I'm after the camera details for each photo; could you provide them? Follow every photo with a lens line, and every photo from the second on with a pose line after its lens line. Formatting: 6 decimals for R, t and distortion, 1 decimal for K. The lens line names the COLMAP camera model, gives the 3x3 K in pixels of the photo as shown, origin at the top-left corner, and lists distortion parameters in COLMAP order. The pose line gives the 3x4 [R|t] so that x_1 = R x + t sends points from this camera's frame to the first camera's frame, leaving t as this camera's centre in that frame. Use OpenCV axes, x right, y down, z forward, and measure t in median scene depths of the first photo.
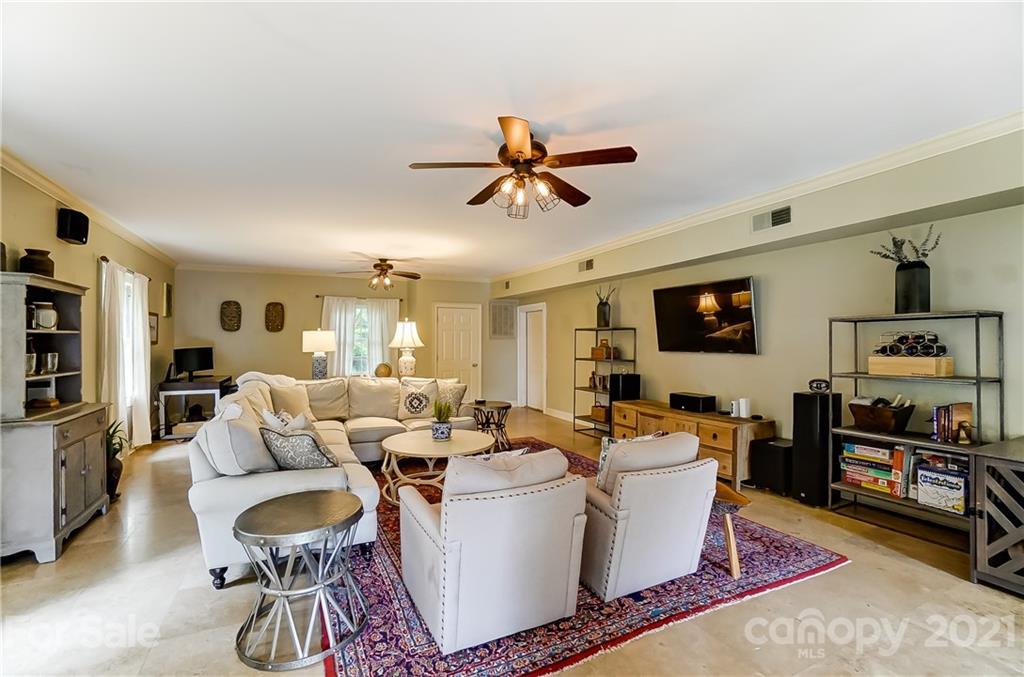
lens RADIAL K [[452.0, 0, 508.2], [0, 452.0, 339.0], [0, 0, 1]] dist [-0.027978, 0.001056]
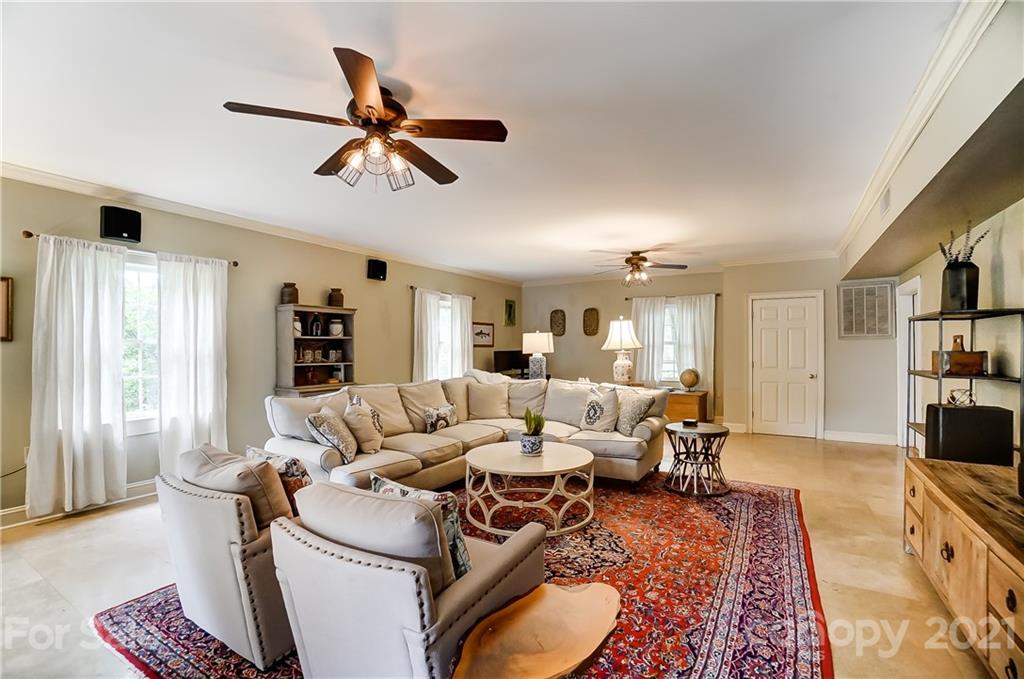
lens RADIAL K [[452.0, 0, 507.3], [0, 452.0, 344.9], [0, 0, 1]] dist [-0.027978, 0.001056]
pose [[0.539583, -0.004311, -0.841922, 0.352912], [0.006146, 0.999980, -0.001181, 0.008417], [0.841910, -0.004537, 0.539599, 0.306722]]
